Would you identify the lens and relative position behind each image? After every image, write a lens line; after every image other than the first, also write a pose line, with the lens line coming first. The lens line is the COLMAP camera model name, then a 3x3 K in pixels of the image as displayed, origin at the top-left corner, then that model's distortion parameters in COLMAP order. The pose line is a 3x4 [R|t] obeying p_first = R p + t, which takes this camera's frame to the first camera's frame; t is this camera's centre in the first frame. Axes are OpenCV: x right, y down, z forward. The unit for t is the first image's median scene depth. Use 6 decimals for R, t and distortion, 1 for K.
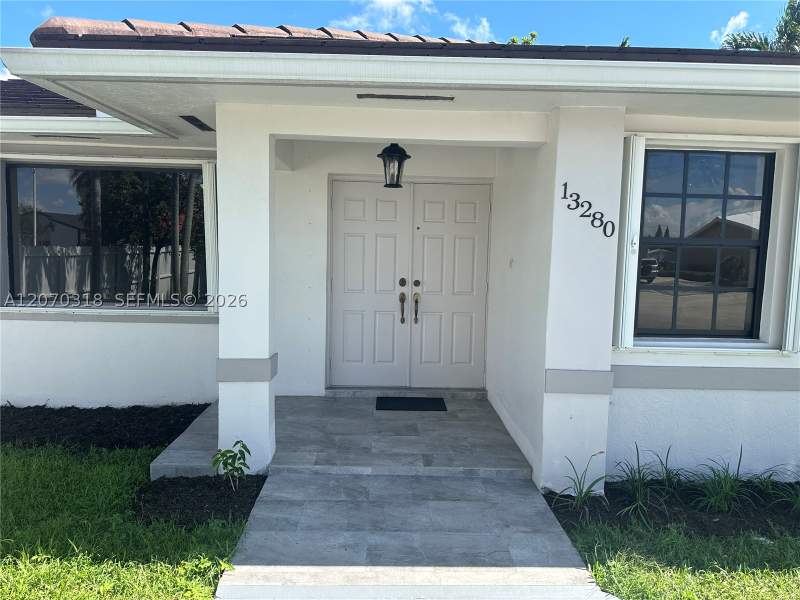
lens RADIAL K [[561.4, 0, 414.0], [0, 561.4, 302.6], [0, 0, 1]] dist [0.205822, 0.000018]
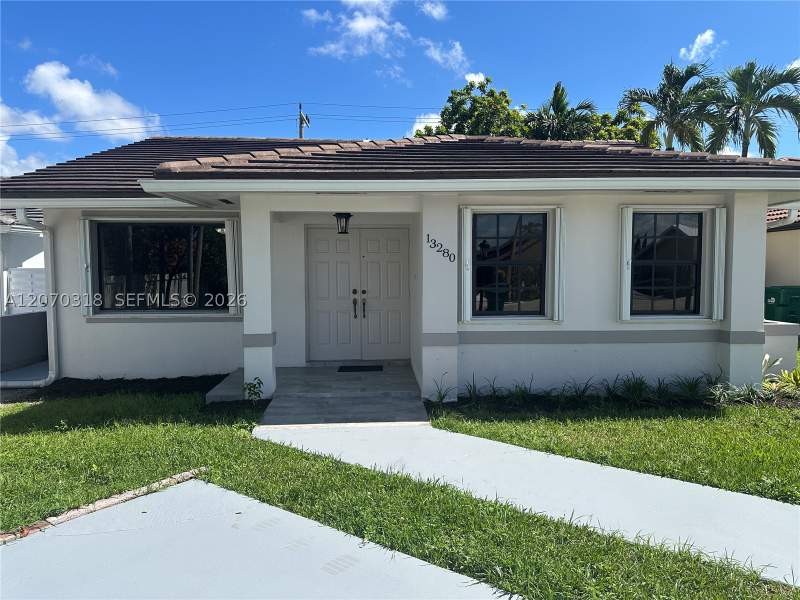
lens RADIAL K [[572.1, 0, 400.0], [0, 572.1, 300.0], [0, 0, 1]] dist [0.454700, -0.000104]
pose [[0.999463, -0.032258, -0.005673, 0.145715], [0.032016, 0.998745, -0.038514, 0.066404], [0.006908, 0.038311, 0.999242, -0.750416]]
